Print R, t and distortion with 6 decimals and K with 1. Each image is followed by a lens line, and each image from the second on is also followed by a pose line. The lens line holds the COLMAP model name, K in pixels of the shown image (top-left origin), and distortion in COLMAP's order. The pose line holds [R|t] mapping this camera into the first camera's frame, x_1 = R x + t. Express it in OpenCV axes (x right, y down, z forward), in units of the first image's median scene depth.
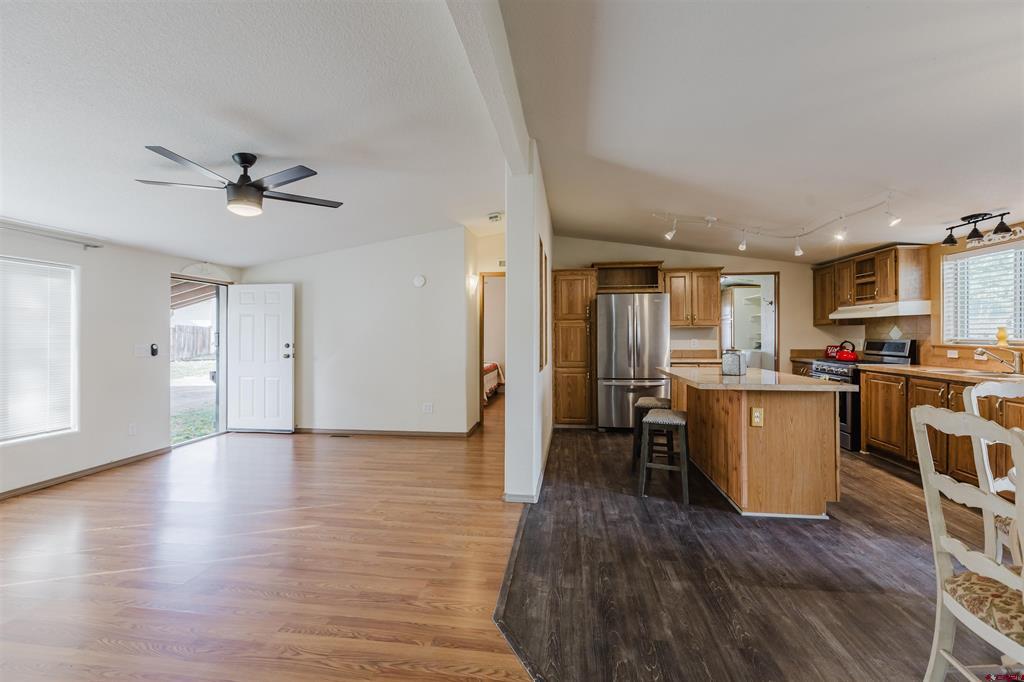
lens RADIAL K [[458.7, 0, 508.3], [0, 458.7, 329.3], [0, 0, 1]] dist [0.001002, 0.000397]
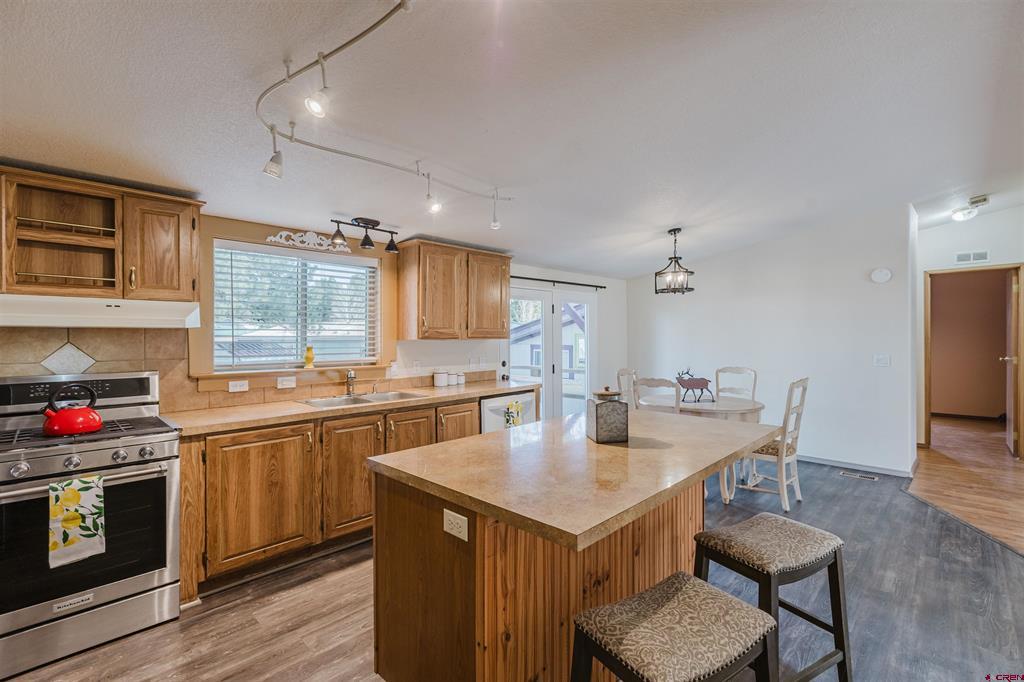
lens RADIAL K [[458.7, 0, 512.8], [0, 458.7, 338.1], [0, 0, 1]] dist [0.001002, 0.000397]
pose [[-0.796850, 0.003602, 0.604167, 0.222490], [0.000221, 0.999984, -0.005671, -0.014045], [-0.604177, -0.004386, -0.796838, 1.305919]]
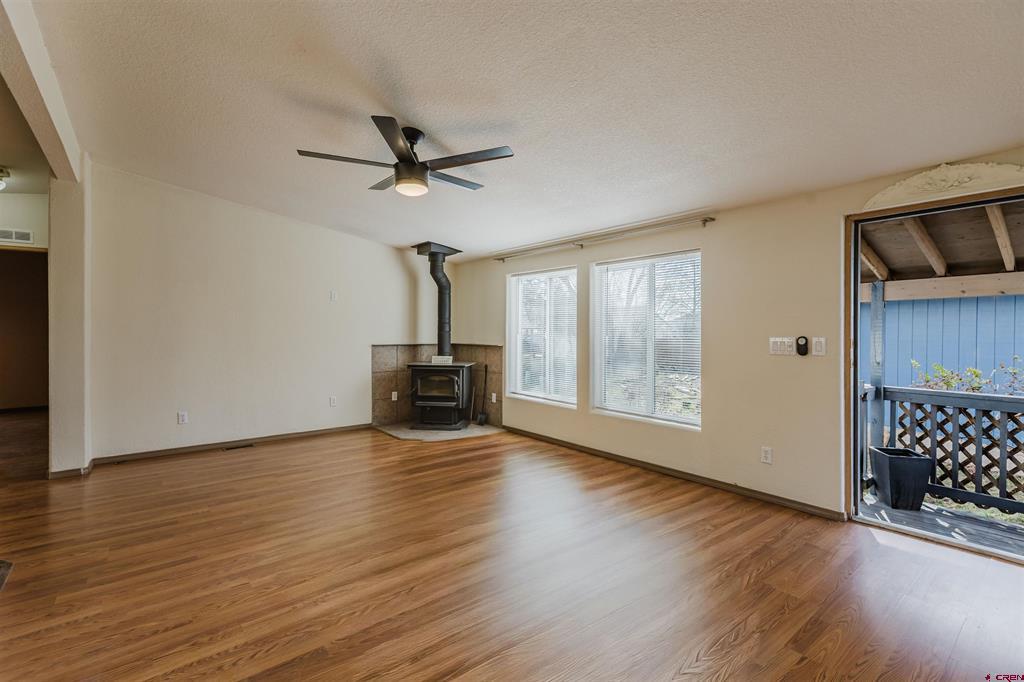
lens RADIAL K [[458.7, 0, 505.6], [0, 458.7, 340.4], [0, 0, 1]] dist [0.001002, 0.000397]
pose [[-0.686930, 0.018543, -0.726487, -0.025428], [0.012618, 0.999828, 0.013589, 0.025031], [0.726614, 0.000168, -0.687046, 1.261681]]
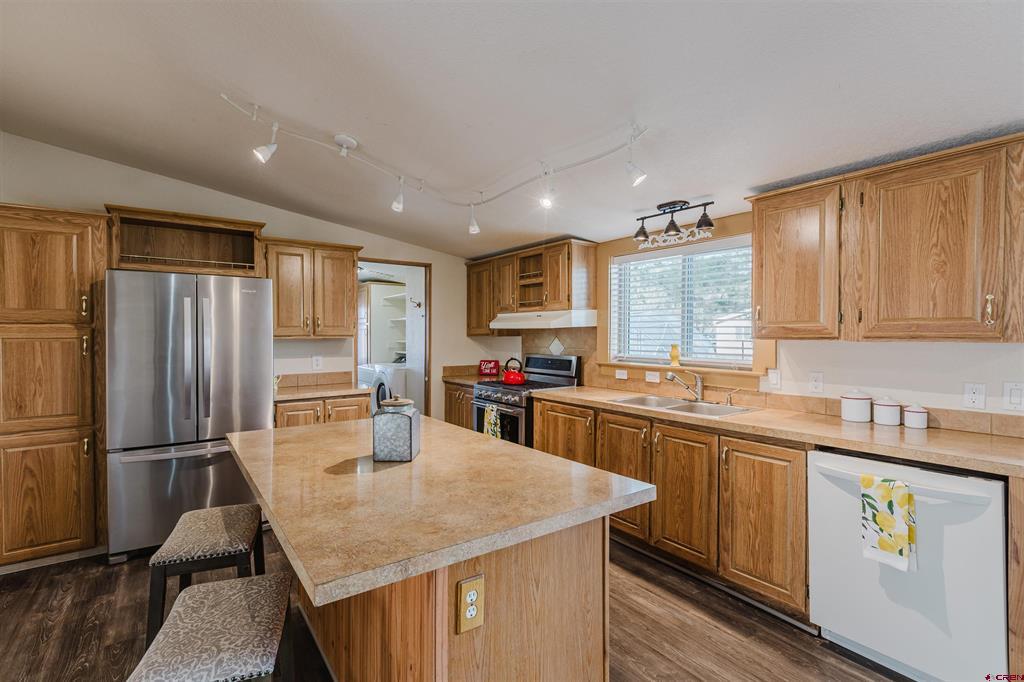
lens RADIAL K [[458.7, 0, 506.4], [0, 458.7, 337.7], [0, 0, 1]] dist [0.001002, 0.000397]
pose [[0.724365, -0.003795, 0.689406, 0.230944], [-0.008956, 0.999849, 0.014914, -0.024287], [-0.689359, -0.016977, 0.724221, 0.532854]]
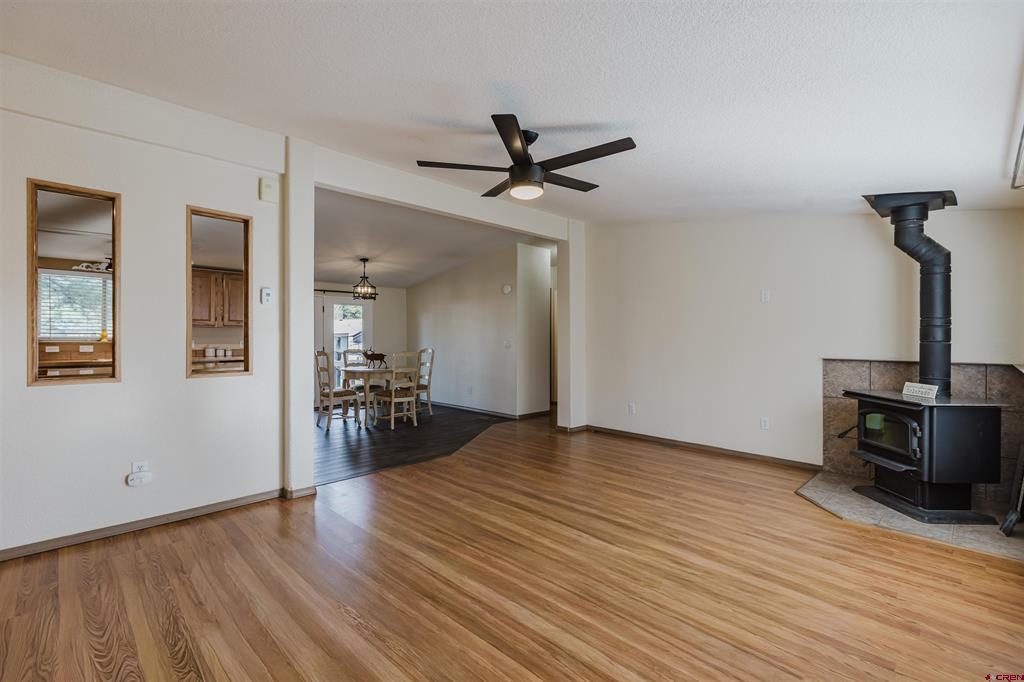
lens RADIAL K [[458.7, 0, 507.2], [0, 458.7, 341.6], [0, 0, 1]] dist [0.001002, 0.000397]
pose [[-0.791887, -0.006264, 0.610635, -0.780775], [-0.008891, 0.999960, -0.001273, 0.023642], [-0.610603, -0.006437, -0.791911, 1.238885]]
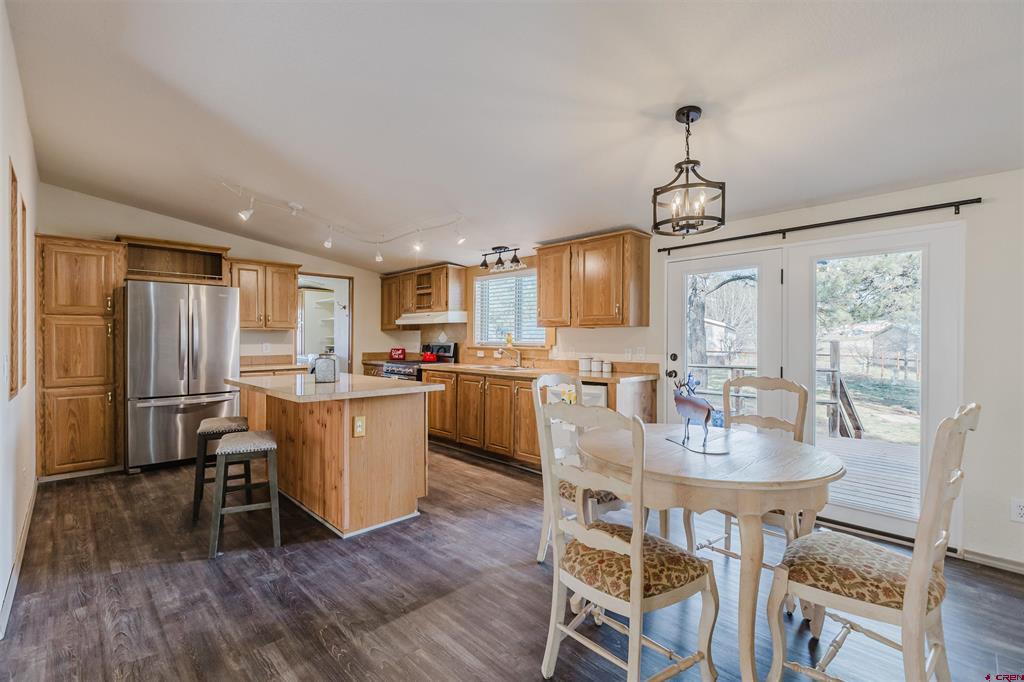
lens RADIAL K [[458.7, 0, 503.4], [0, 458.7, 340.0], [0, 0, 1]] dist [0.001002, 0.000397]
pose [[0.622832, 0.003127, 0.782350, 0.003068], [-0.012177, 0.999910, 0.005698, 0.006952], [-0.782261, -0.013076, 0.622813, 0.150721]]
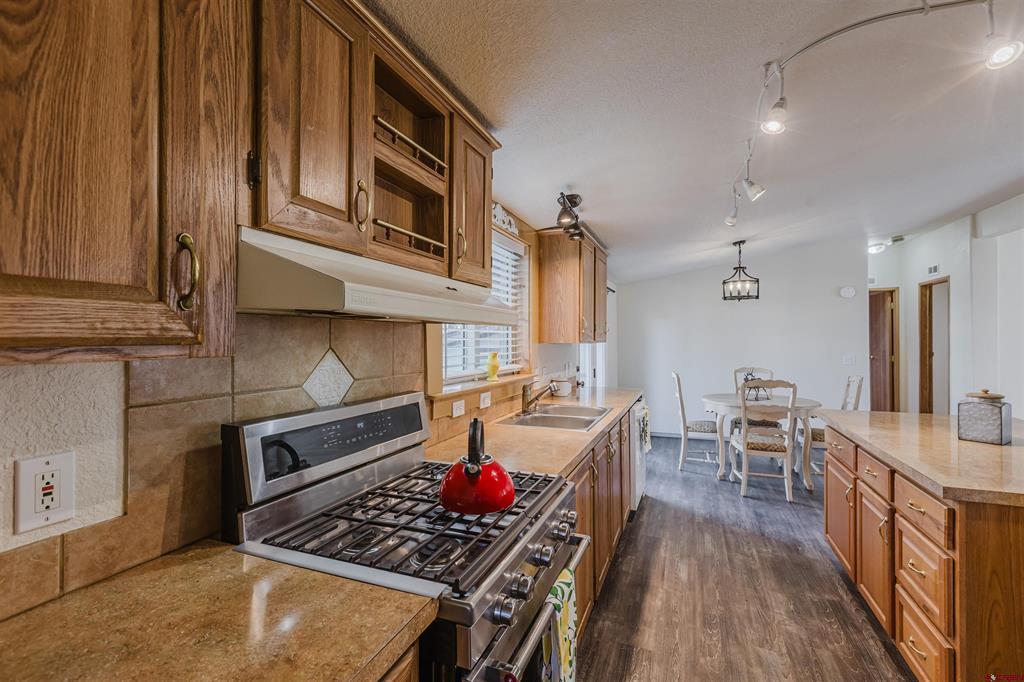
lens RADIAL K [[458.7, 0, 510.7], [0, 458.7, 338.4], [0, 0, 1]] dist [0.001002, 0.000397]
pose [[-0.970907, 0.002535, 0.239445, 0.798859], [-0.000326, 0.999929, -0.011907, -0.015230], [-0.239458, -0.011638, -0.970837, 1.468955]]
